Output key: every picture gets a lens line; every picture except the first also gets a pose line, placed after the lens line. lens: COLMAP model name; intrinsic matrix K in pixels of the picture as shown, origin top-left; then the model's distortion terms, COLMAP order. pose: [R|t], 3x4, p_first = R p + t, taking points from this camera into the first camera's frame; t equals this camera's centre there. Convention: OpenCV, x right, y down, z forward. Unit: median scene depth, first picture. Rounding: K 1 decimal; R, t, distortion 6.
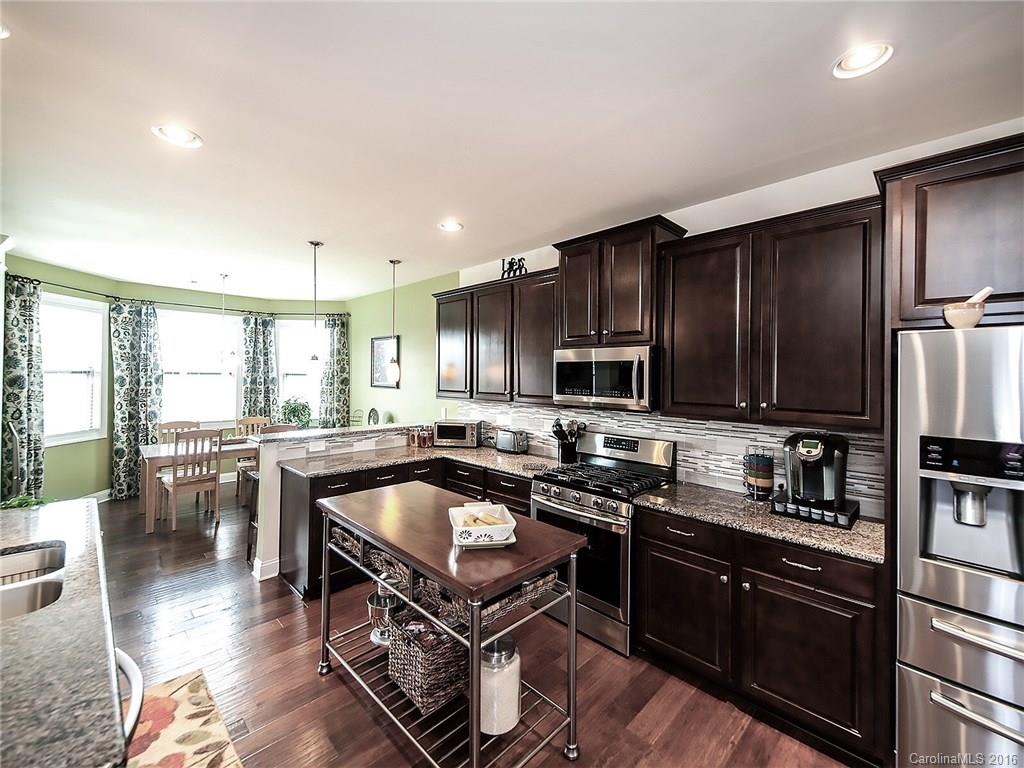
lens RADIAL K [[418.0, 0, 512.1], [0, 418.0, 379.6], [0, 0, 1]] dist [0.003689, -0.000780]
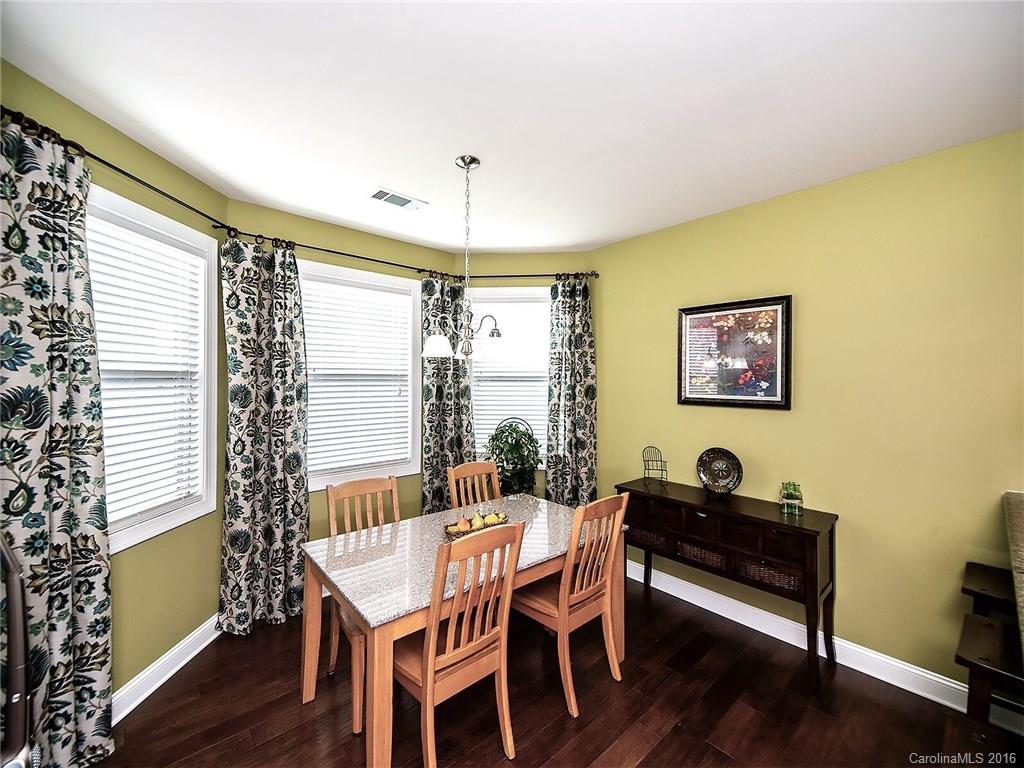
lens RADIAL K [[418.0, 0, 511.8], [0, 418.0, 384.3], [0, 0, 1]] dist [0.003689, -0.000780]
pose [[0.997192, -0.008028, -0.074461, -0.569426], [0.007932, 0.999967, -0.001587, -0.007300], [0.074471, 0.000992, 0.997223, 0.521711]]
